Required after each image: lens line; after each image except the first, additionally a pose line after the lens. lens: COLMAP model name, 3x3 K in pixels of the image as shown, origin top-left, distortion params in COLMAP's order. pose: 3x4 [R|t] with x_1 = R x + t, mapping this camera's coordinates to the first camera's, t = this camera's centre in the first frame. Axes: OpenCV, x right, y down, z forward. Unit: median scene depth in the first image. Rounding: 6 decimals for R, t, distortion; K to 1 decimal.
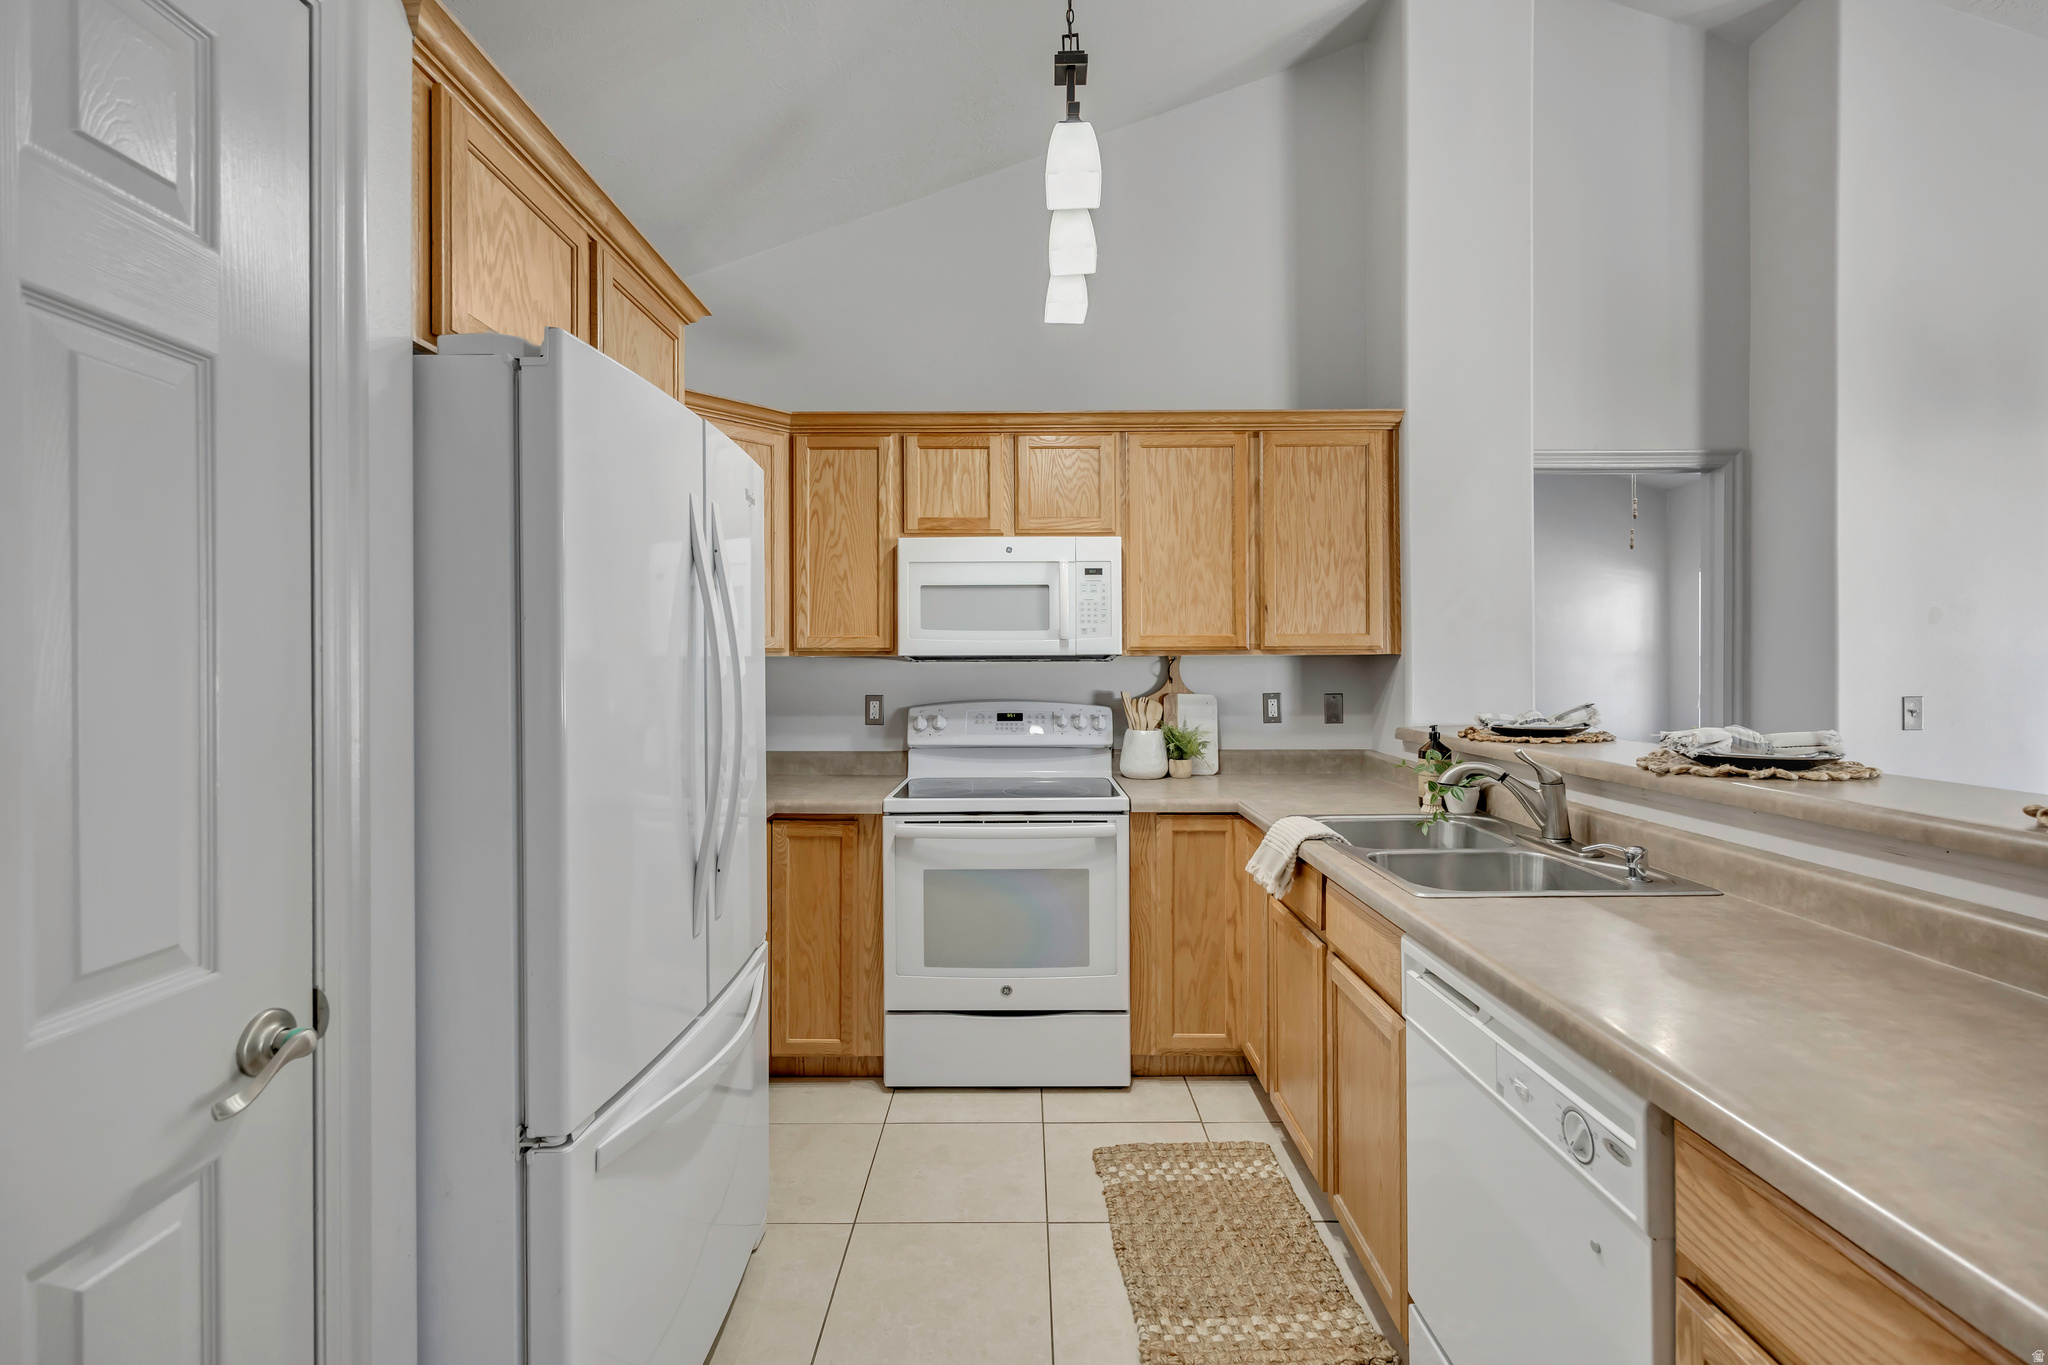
lens RADIAL K [[893.3, 0, 1031.2], [0, 893.3, 668.9], [0, 0, 1]] dist [-0.000622, 0.000937]
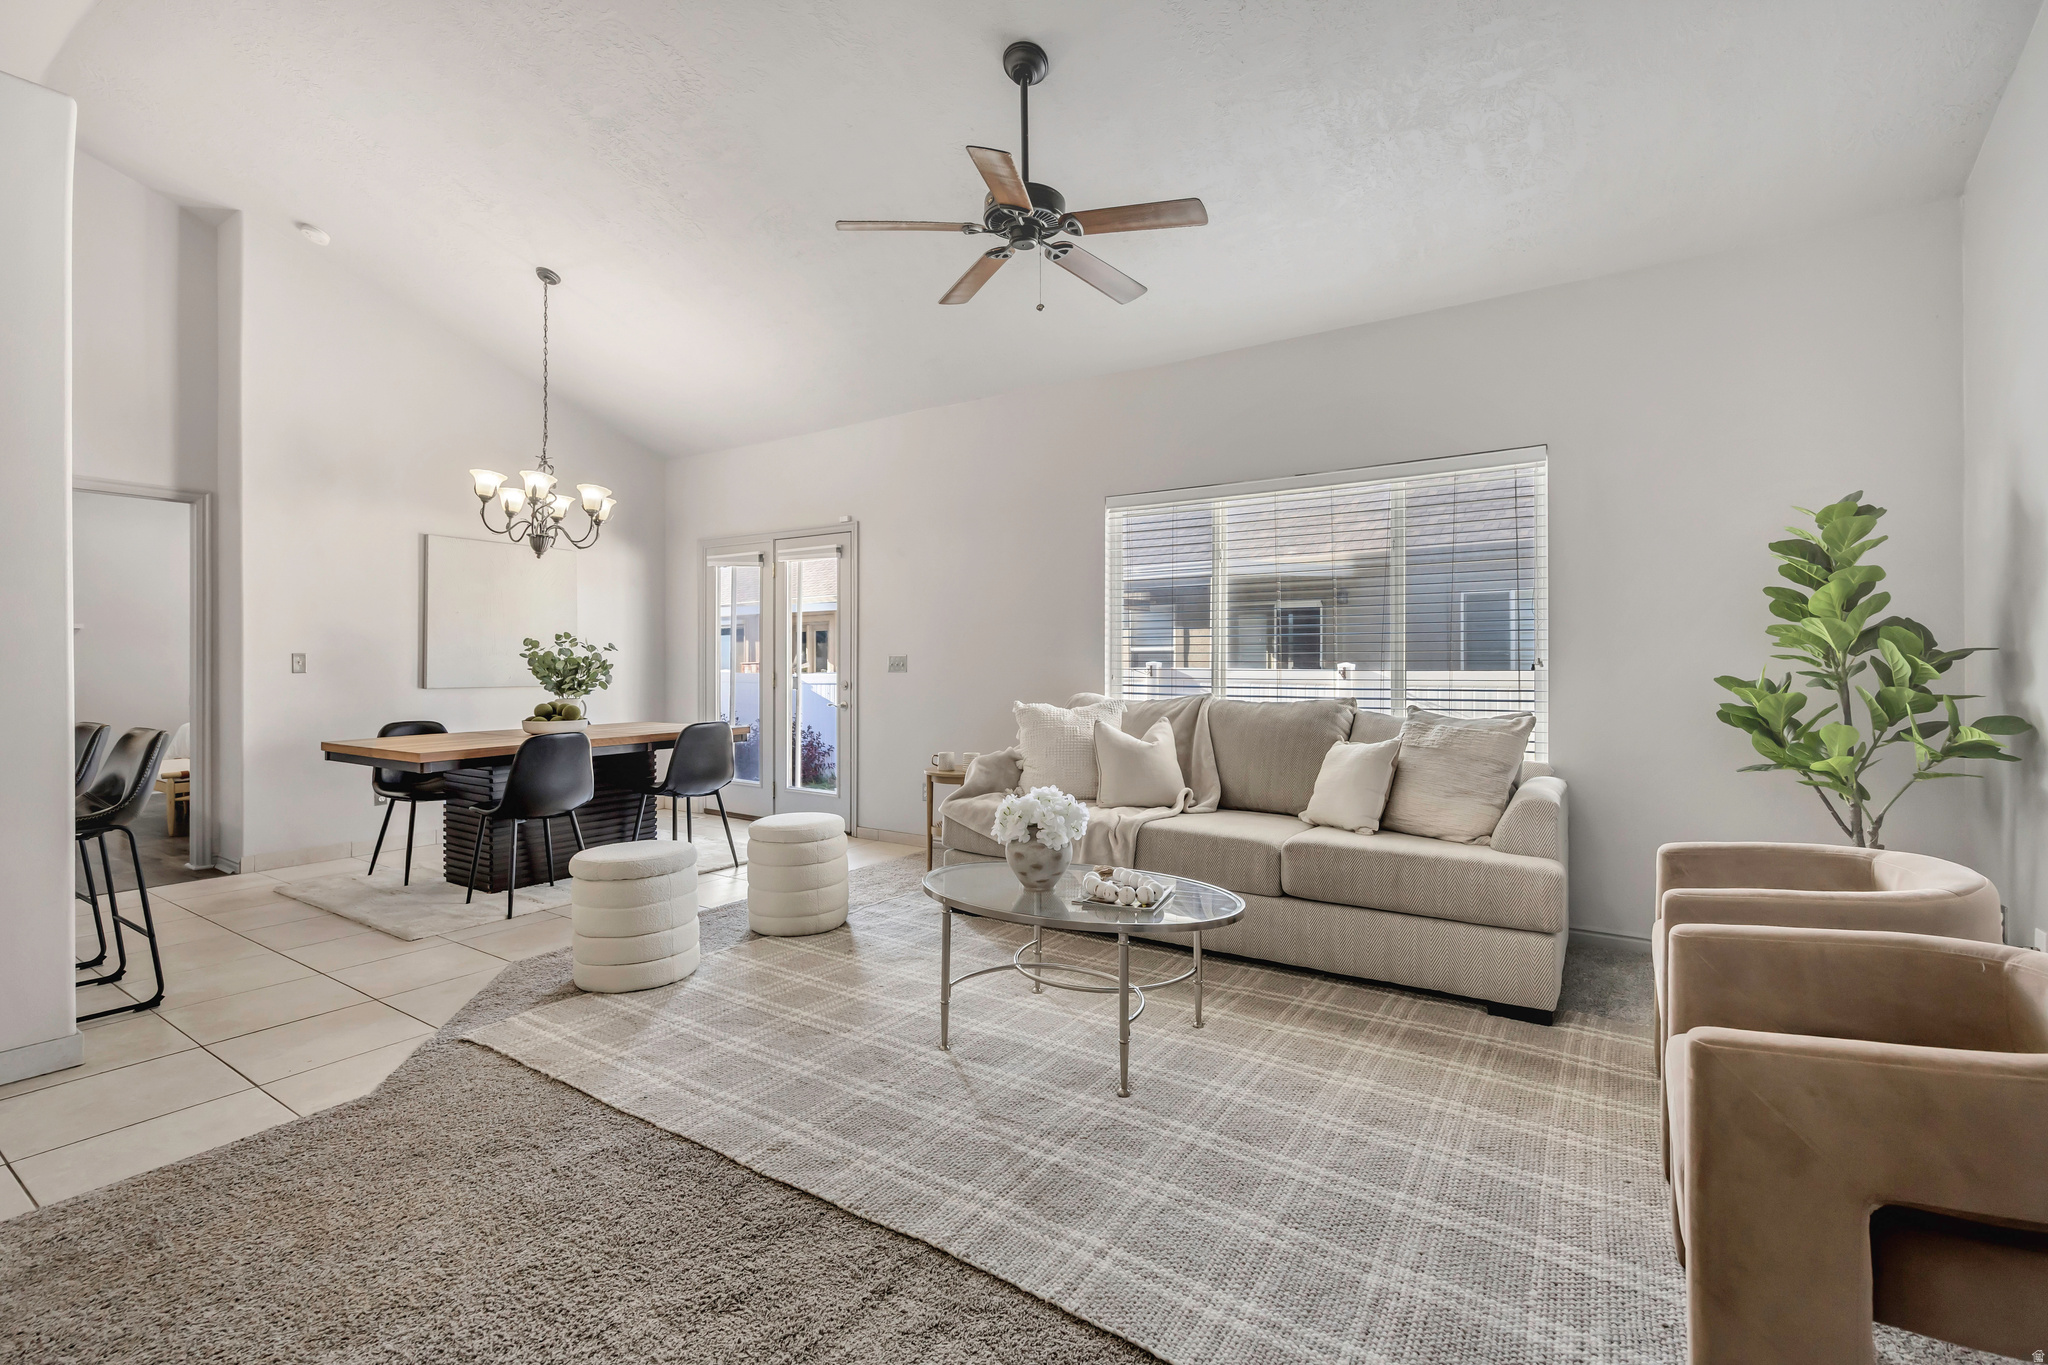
lens RADIAL K [[893.3, 0, 1022.2], [0, 893.3, 661.3], [0, 0, 1]] dist [-0.000622, 0.000937]
pose [[0.559027, 0.005082, 0.829134, 0.347085], [0.004193, 0.999951, -0.008957, 0.066638], [-0.829139, 0.008484, 0.558978, -1.070062]]
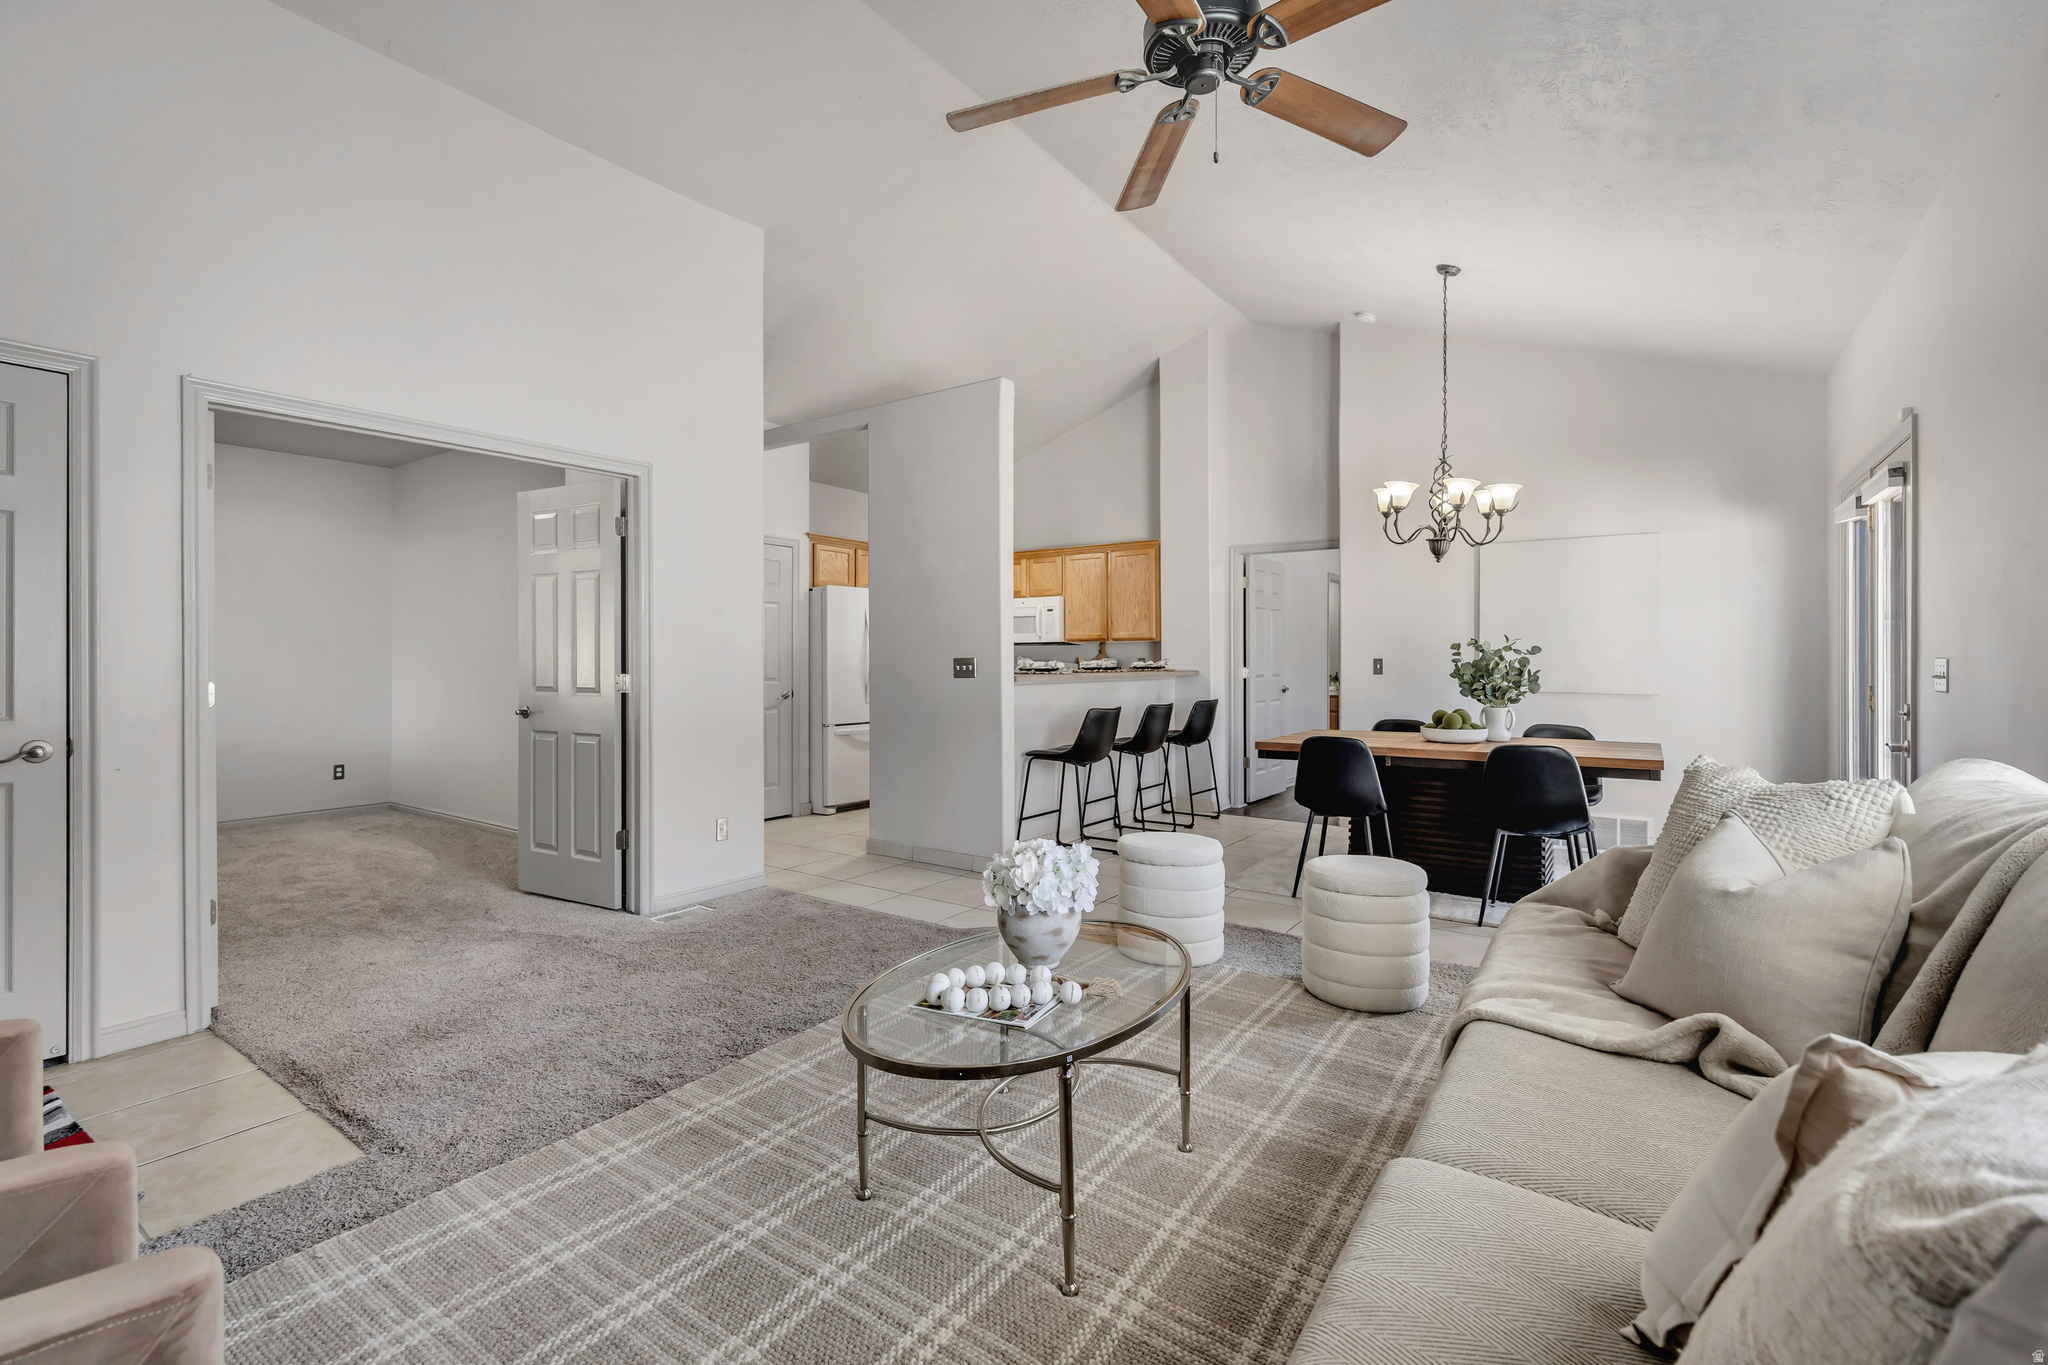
lens RADIAL K [[893.3, 0, 1026.5], [0, 893.3, 665.6], [0, 0, 1]] dist [-0.000622, 0.000937]
pose [[0.816448, 0.004689, -0.577399, 1.513174], [-0.002633, 0.999987, 0.004398, 0.041896], [0.577412, -0.002071, 0.816450, -1.173947]]
